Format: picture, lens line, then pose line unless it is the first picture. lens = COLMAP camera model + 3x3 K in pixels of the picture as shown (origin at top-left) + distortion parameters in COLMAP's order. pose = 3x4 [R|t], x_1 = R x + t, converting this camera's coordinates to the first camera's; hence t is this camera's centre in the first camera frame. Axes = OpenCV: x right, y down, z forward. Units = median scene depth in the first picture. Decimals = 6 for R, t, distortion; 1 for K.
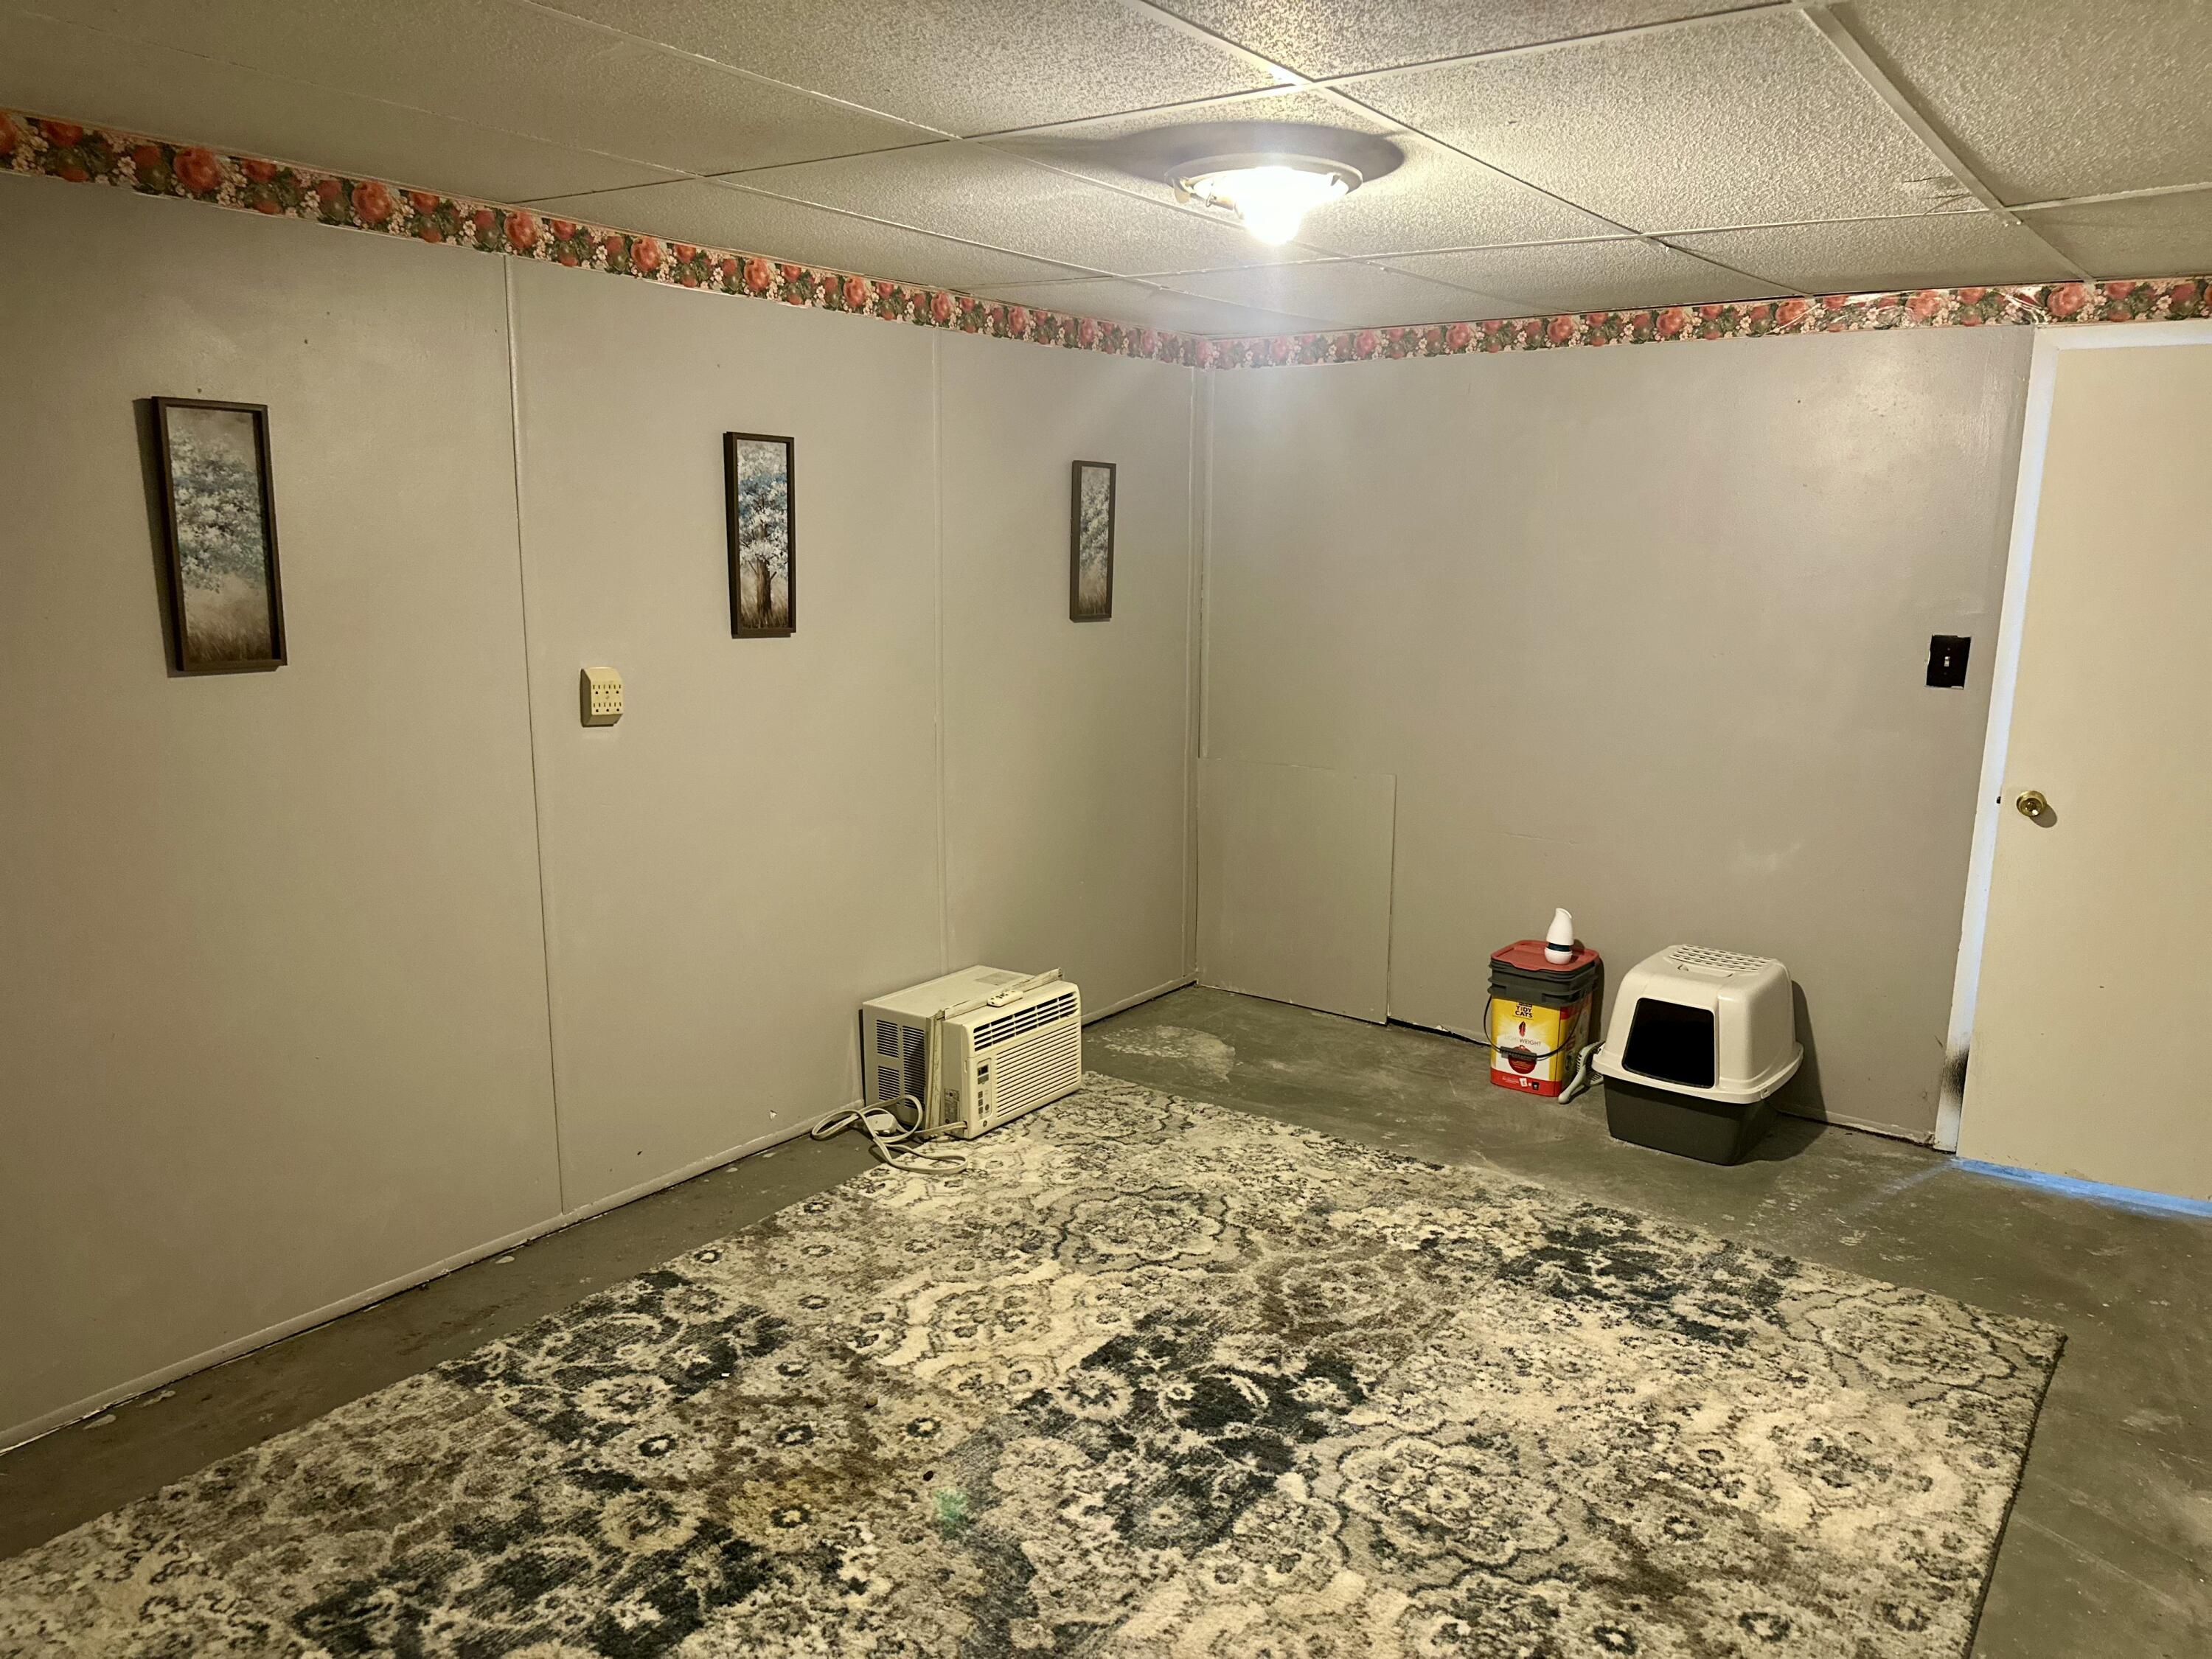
lens RADIAL K [[1550.6, 0, 1118.8], [0, 1550.6, 827.3], [0, 0, 1]] dist [0.155881, -0.237862]
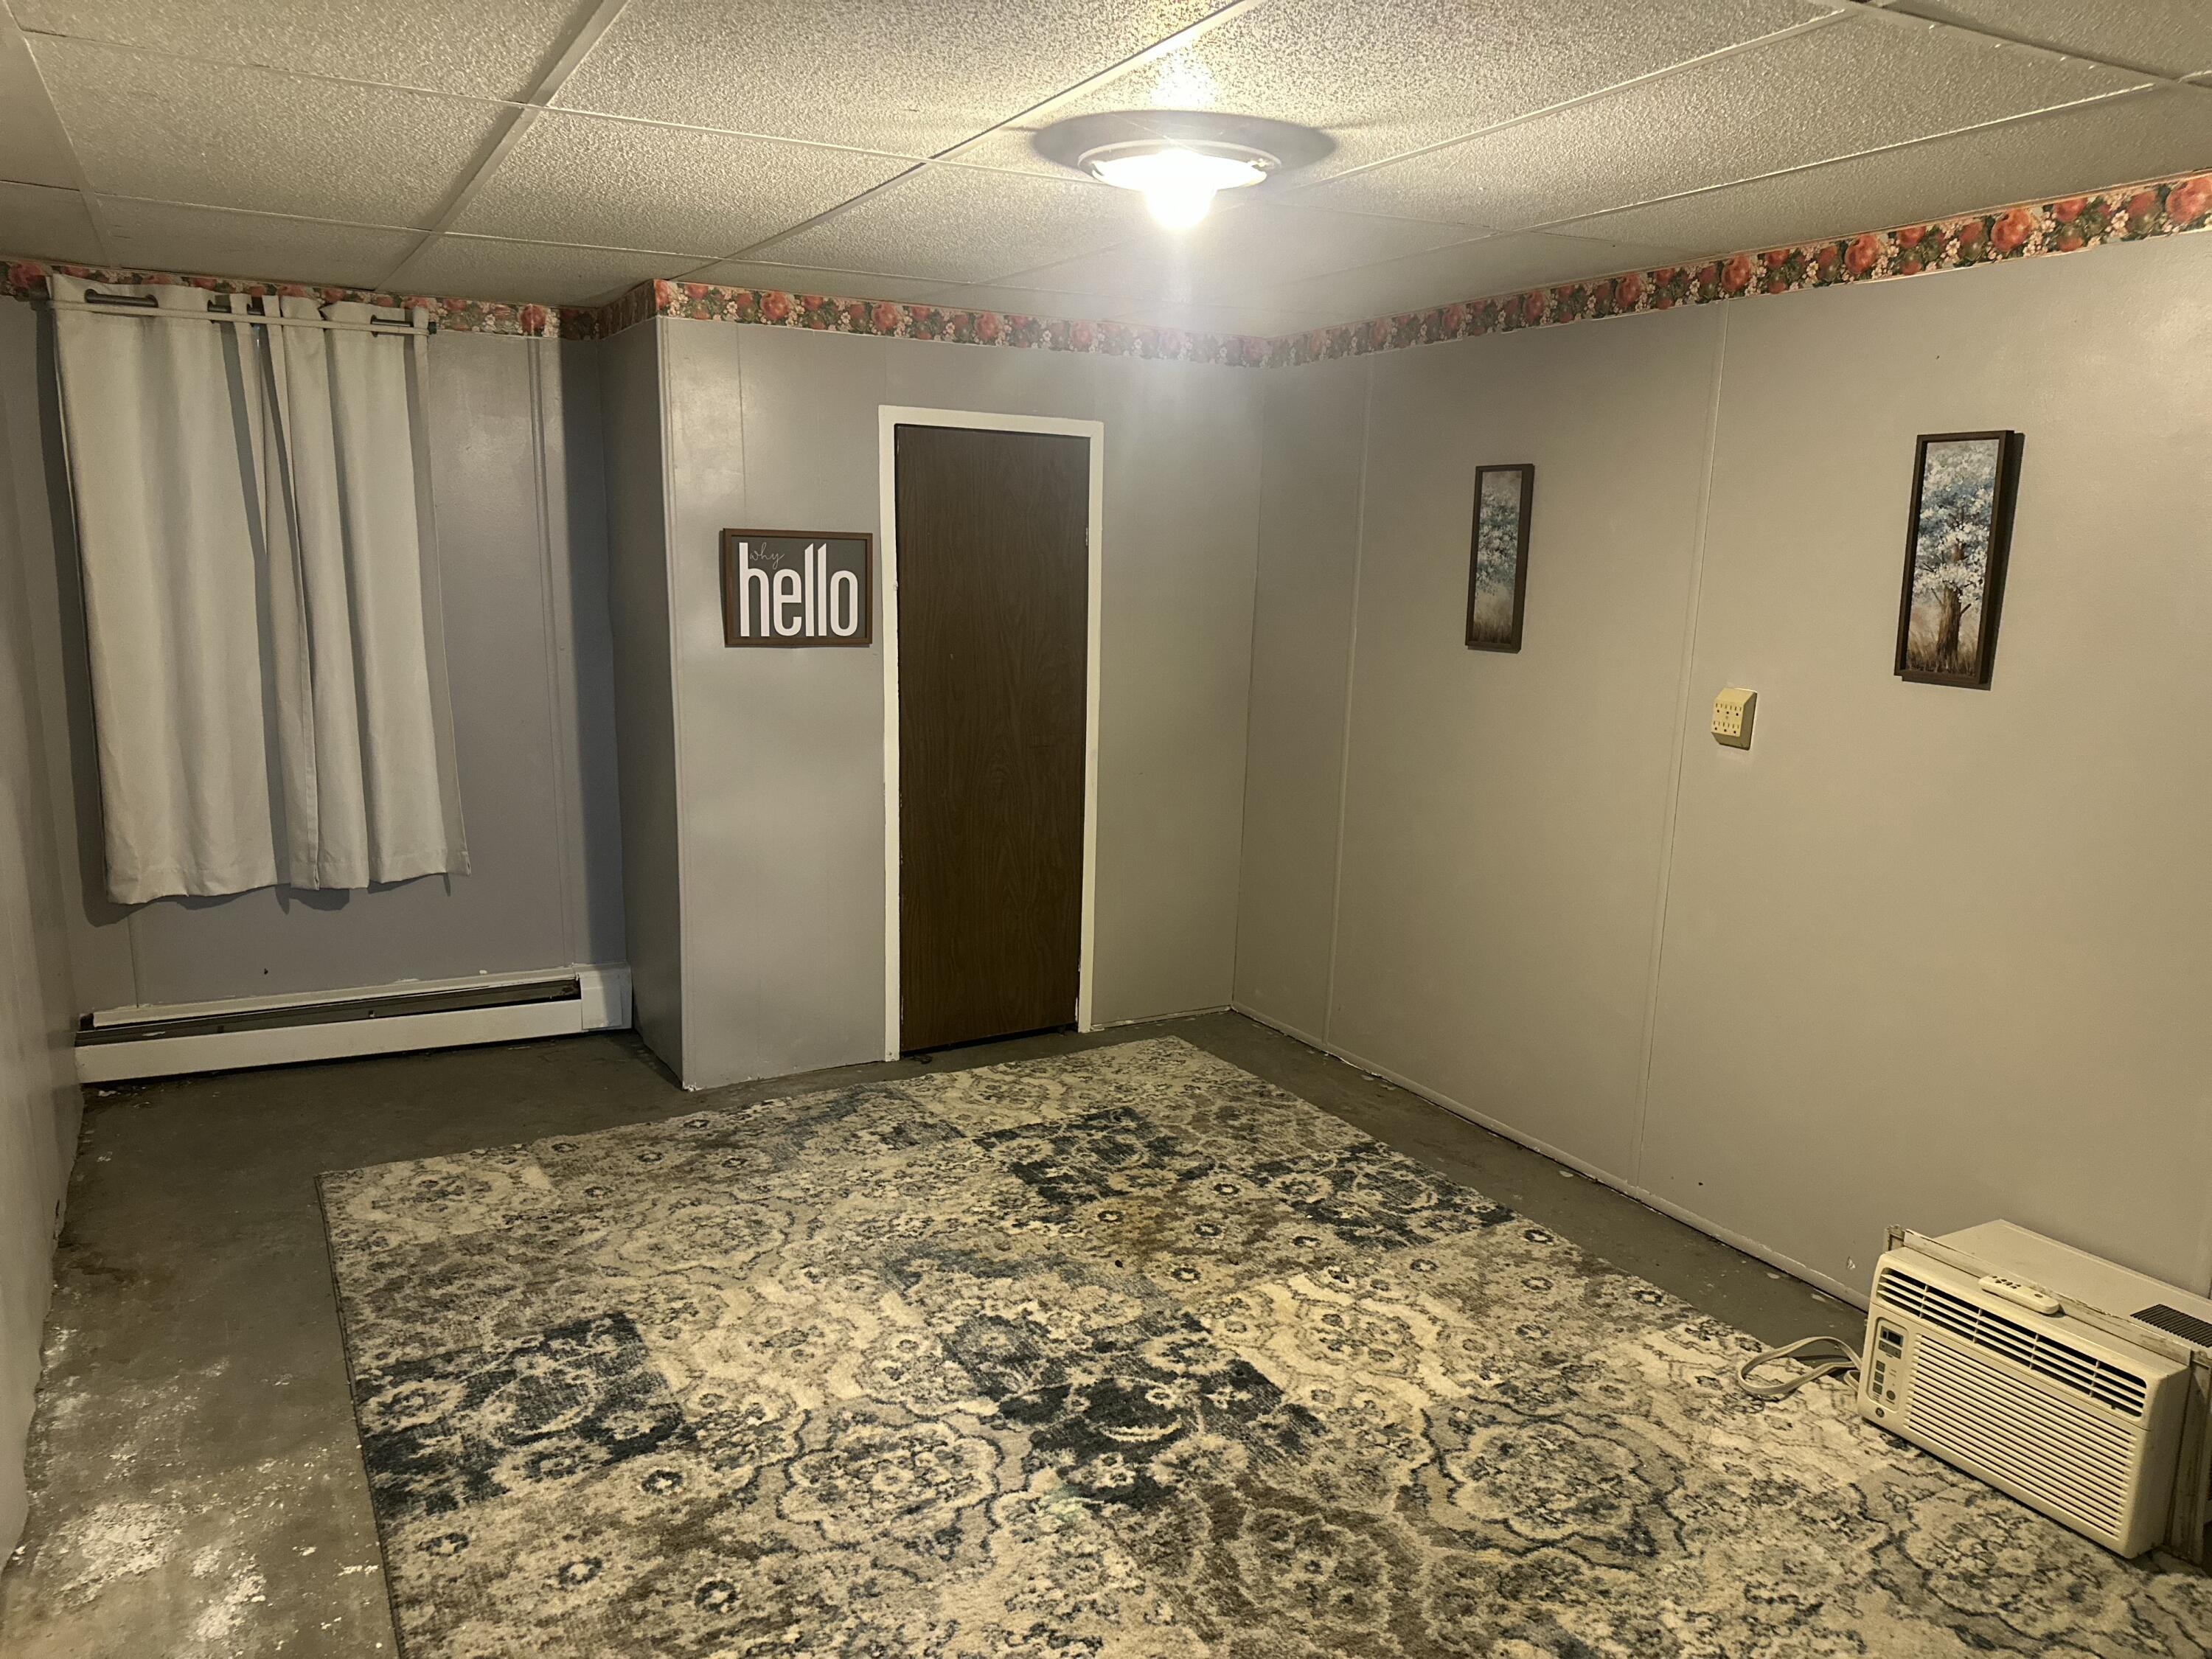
lens RADIAL K [[1550.6, 0, 1118.8], [0, 1550.6, 827.3], [0, 0, 1]] dist [0.155881, -0.237862]
pose [[-0.408450, 0.138835, -0.902161, 0.810872], [-0.196594, 0.951788, 0.235479, -0.191585], [0.891358, 0.273540, -0.361464, 1.120151]]
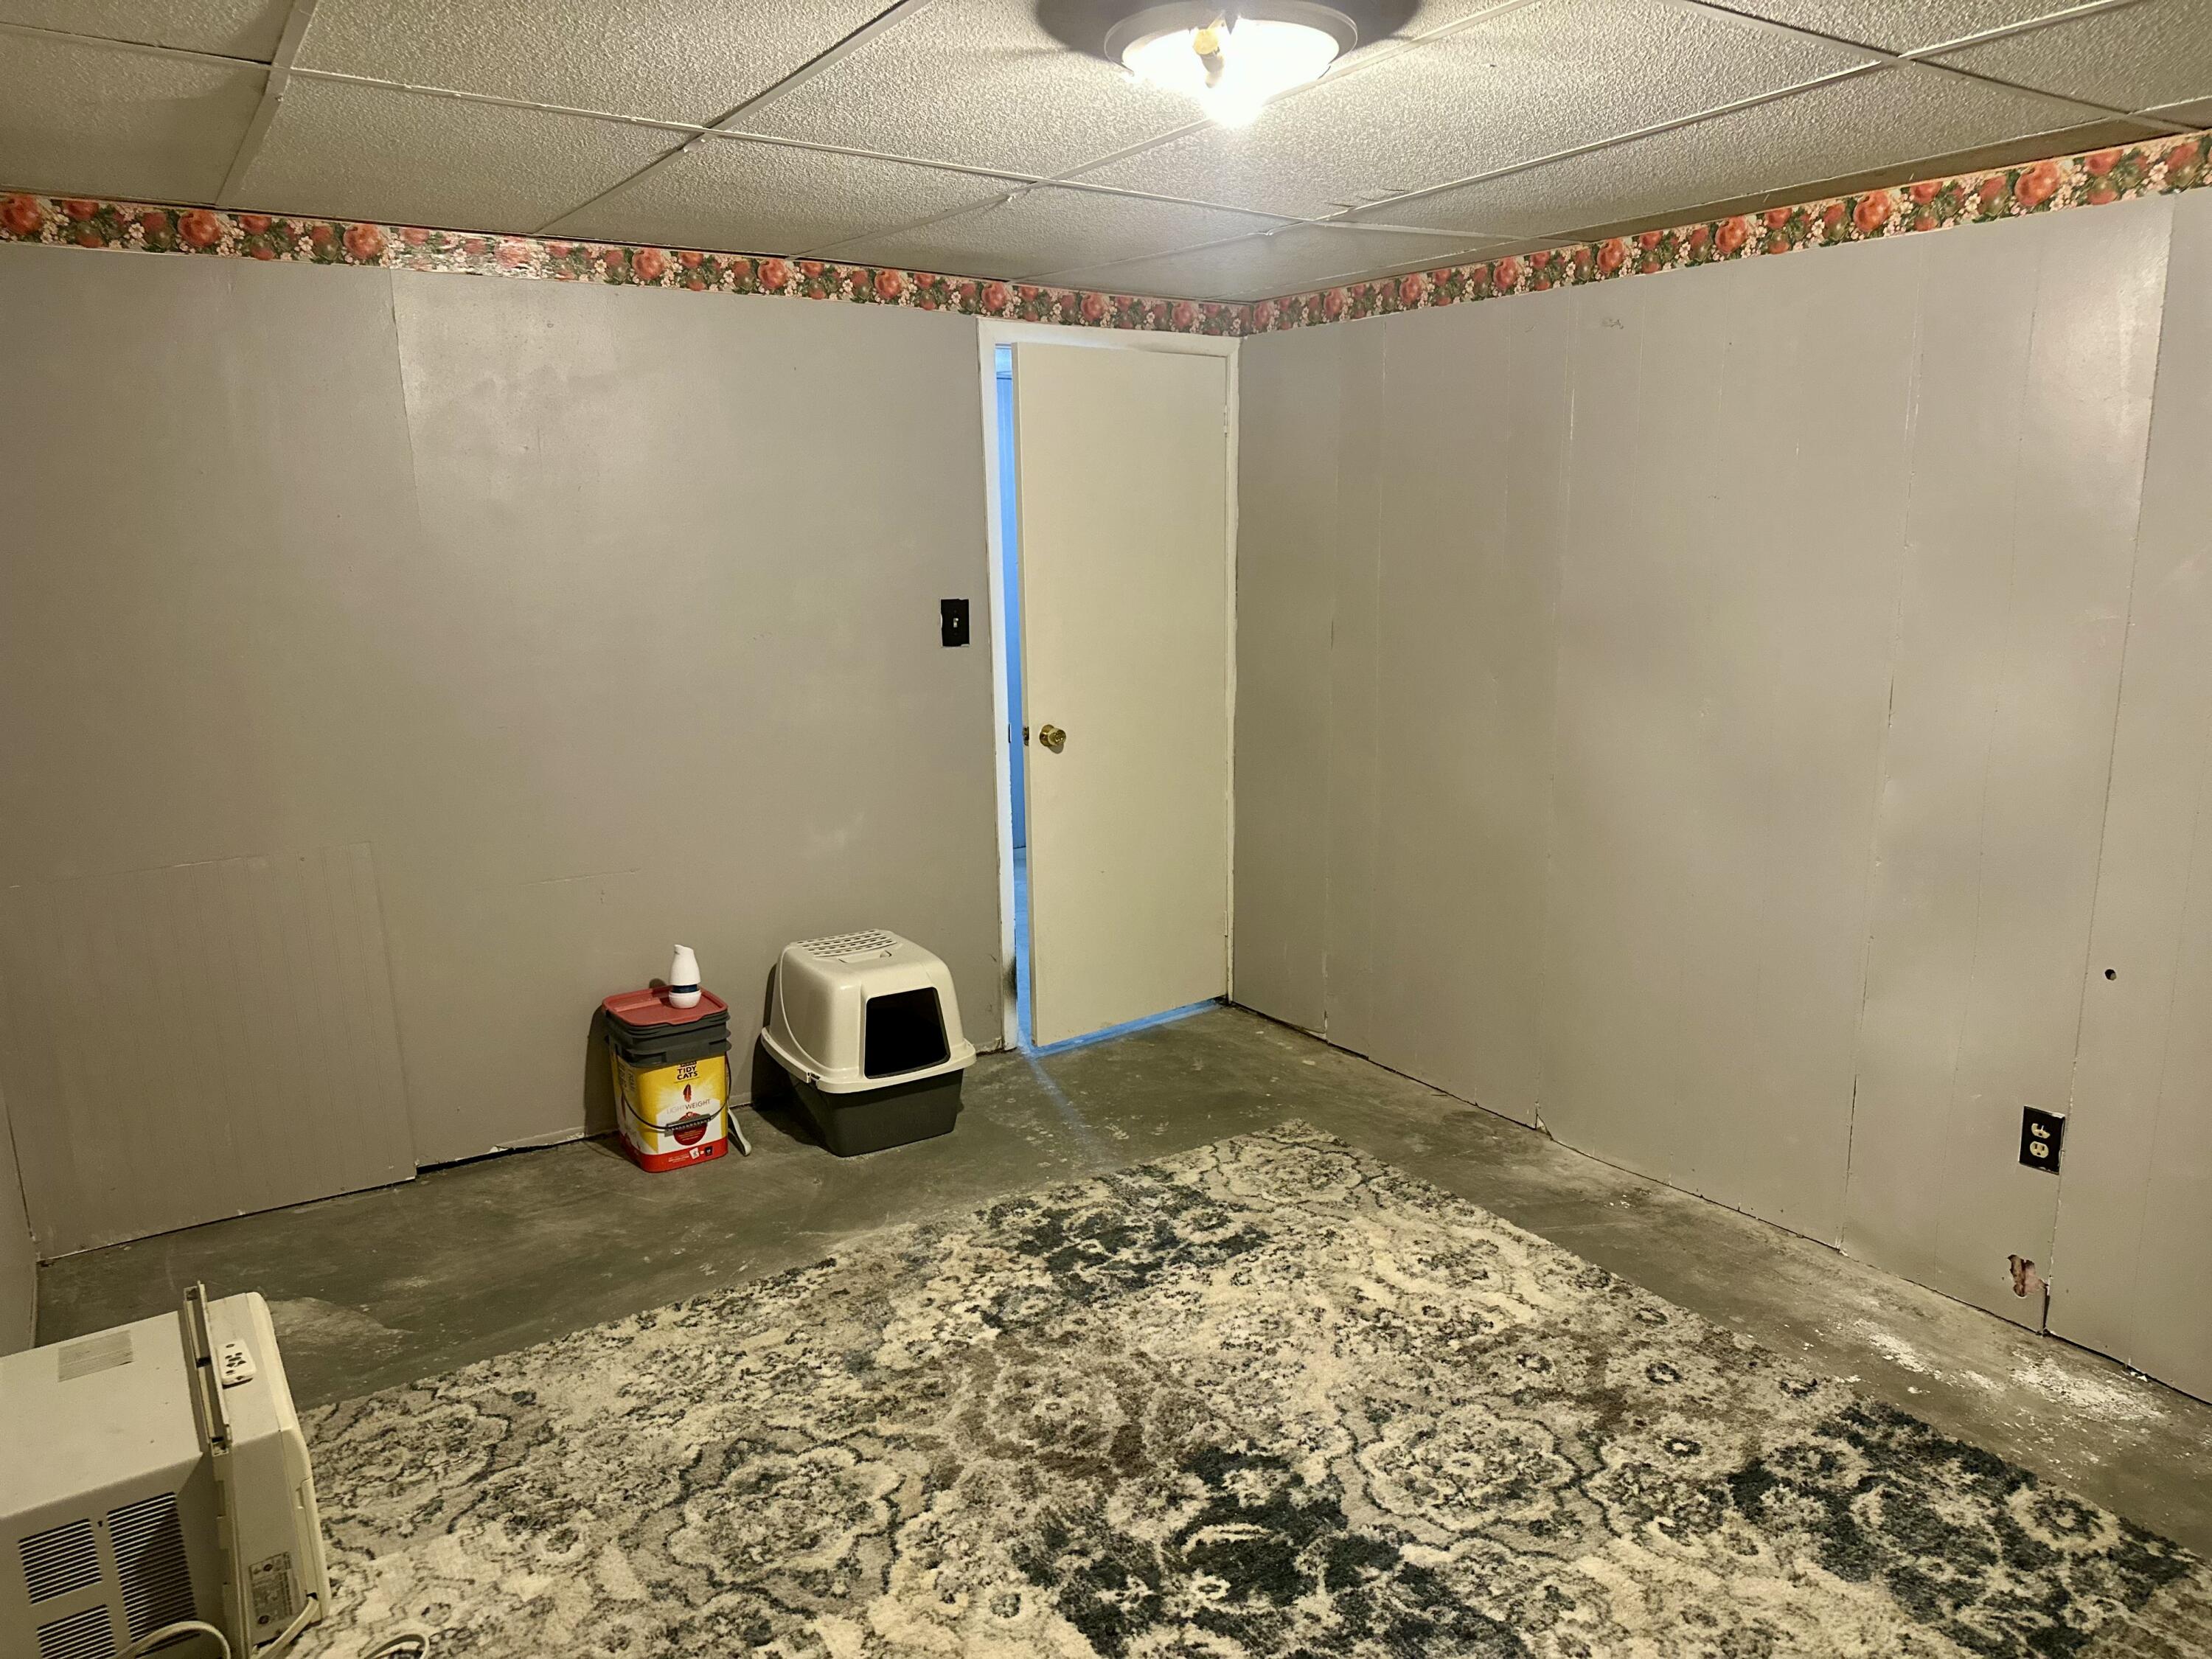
lens RADIAL K [[1550.6, 0, 1118.8], [0, 1550.6, 827.3], [0, 0, 1]] dist [0.155881, -0.237862]
pose [[0.348317, -0.200055, 0.915780, -0.570343], [0.187003, 0.972152, 0.141243, -0.121027], [-0.918534, 0.122056, 0.376029, 0.630402]]
